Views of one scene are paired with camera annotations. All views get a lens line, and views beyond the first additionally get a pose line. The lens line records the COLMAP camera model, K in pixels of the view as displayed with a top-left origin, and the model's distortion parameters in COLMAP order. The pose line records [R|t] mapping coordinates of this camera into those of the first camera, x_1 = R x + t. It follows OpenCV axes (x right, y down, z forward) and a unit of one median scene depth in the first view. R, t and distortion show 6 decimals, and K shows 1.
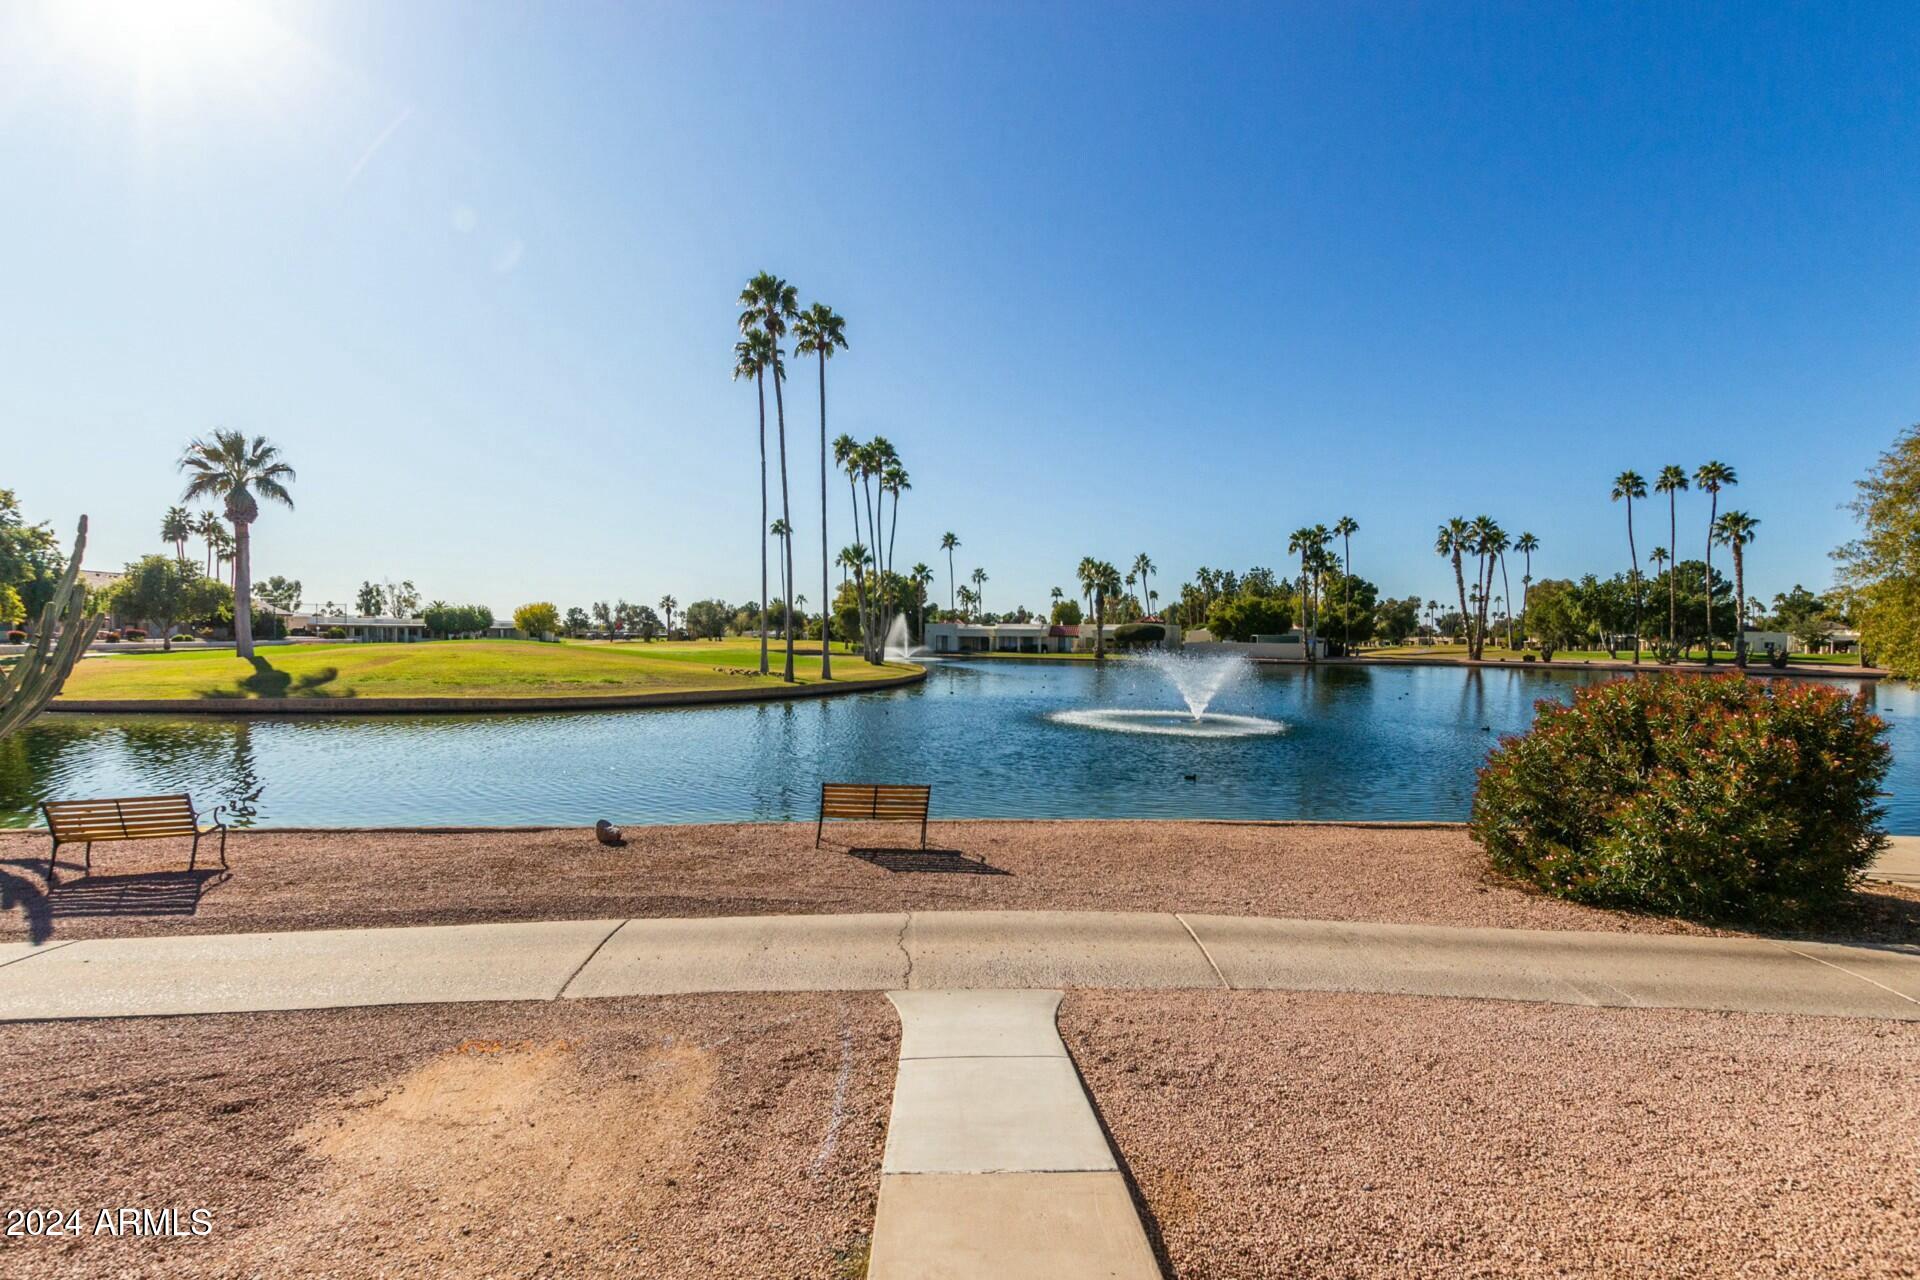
lens RADIAL K [[862.7, 0, 960.0], [0, 862.7, 640.0], [0, 0, 1]] dist [-0.000365, -0.000368]
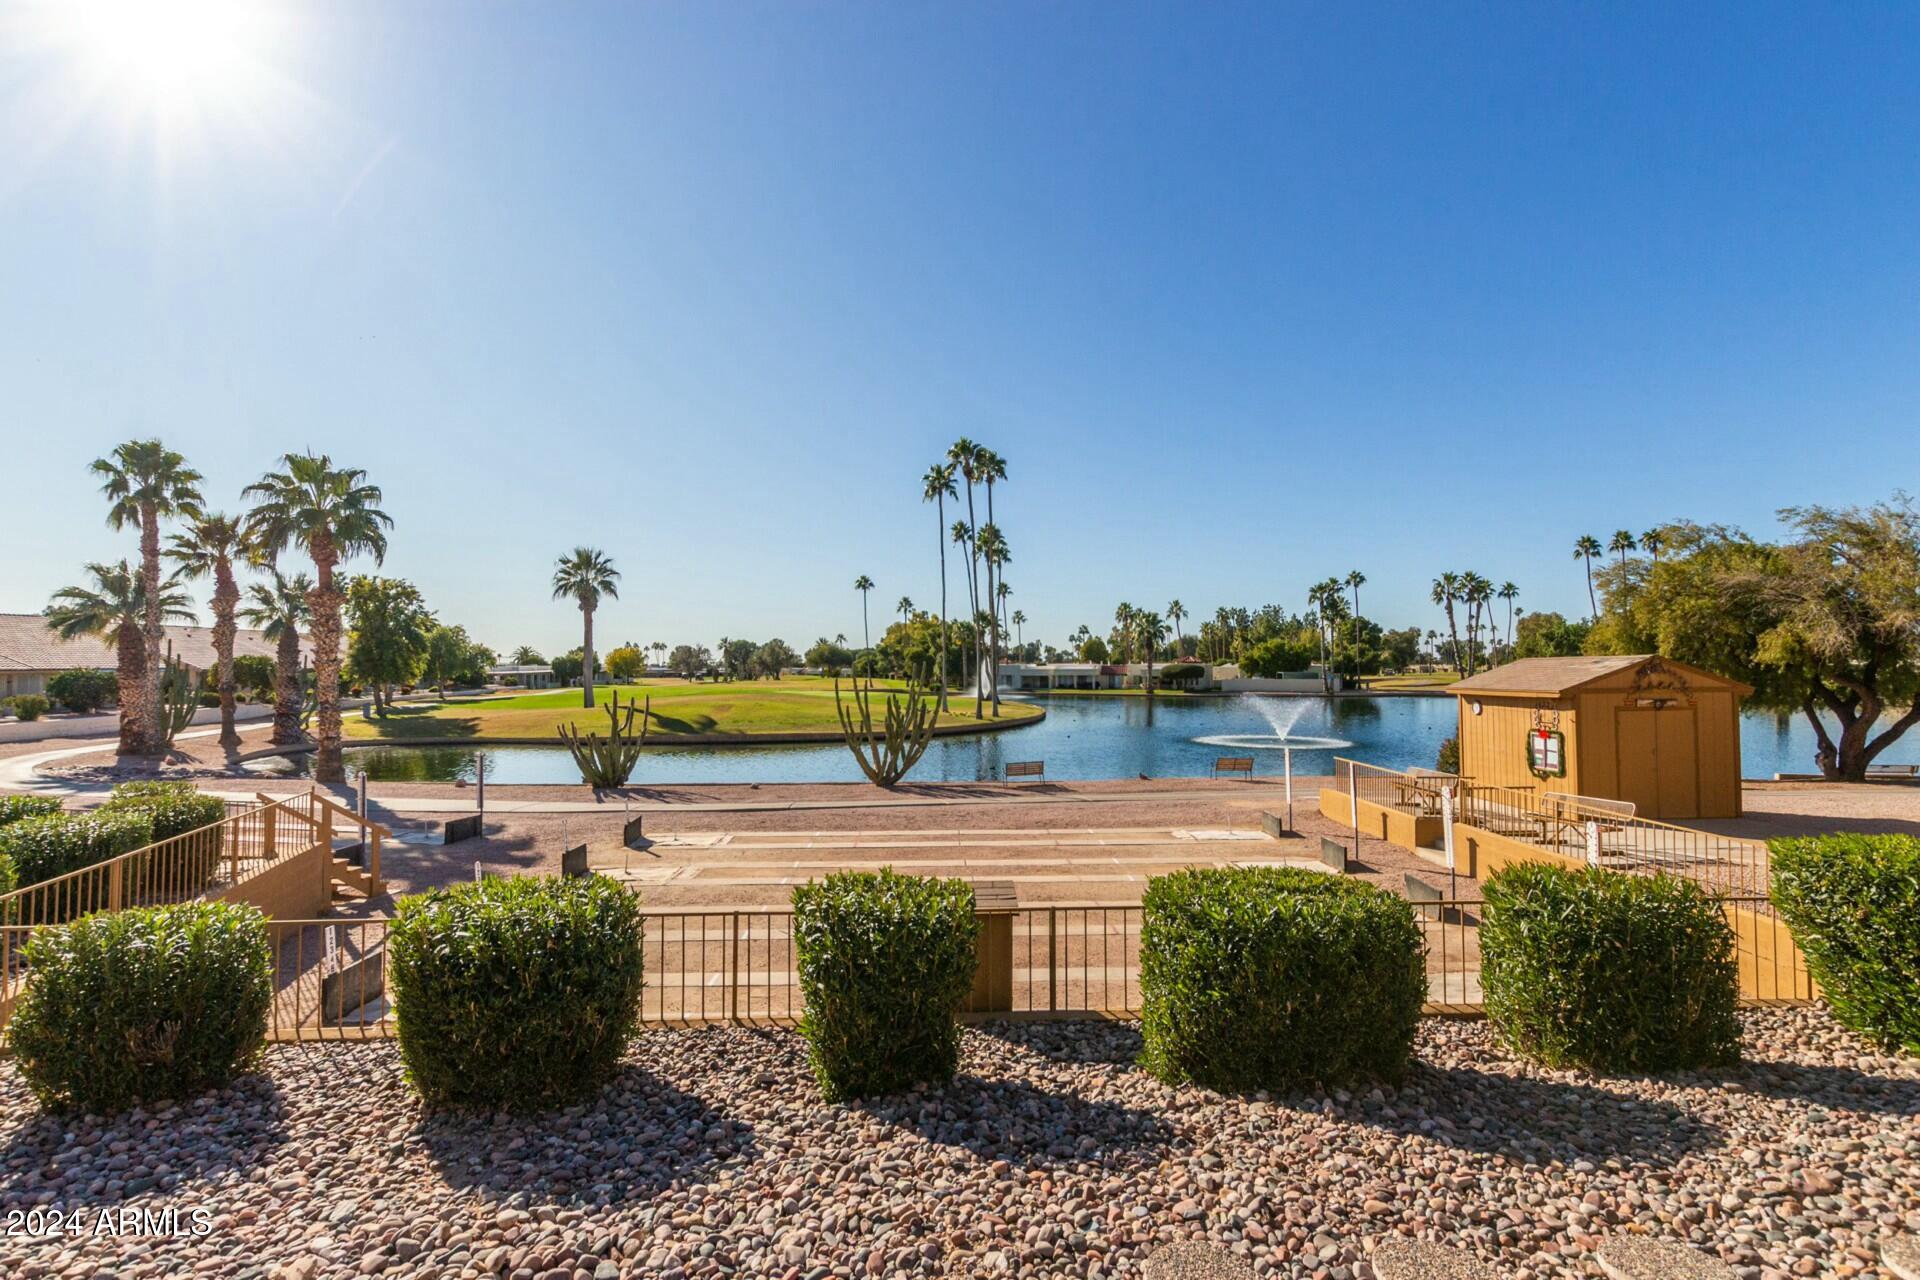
lens RADIAL K [[875.5, 0, 960.0], [0, 875.5, 640.0], [0, 0, 1]] dist [0.000241, 0.000276]
pose [[0.999901, -0.012907, 0.005629, -0.098772], [0.013095, 0.999309, -0.034800, -0.013512], [-0.005176, 0.034870, 0.999378, -0.187443]]
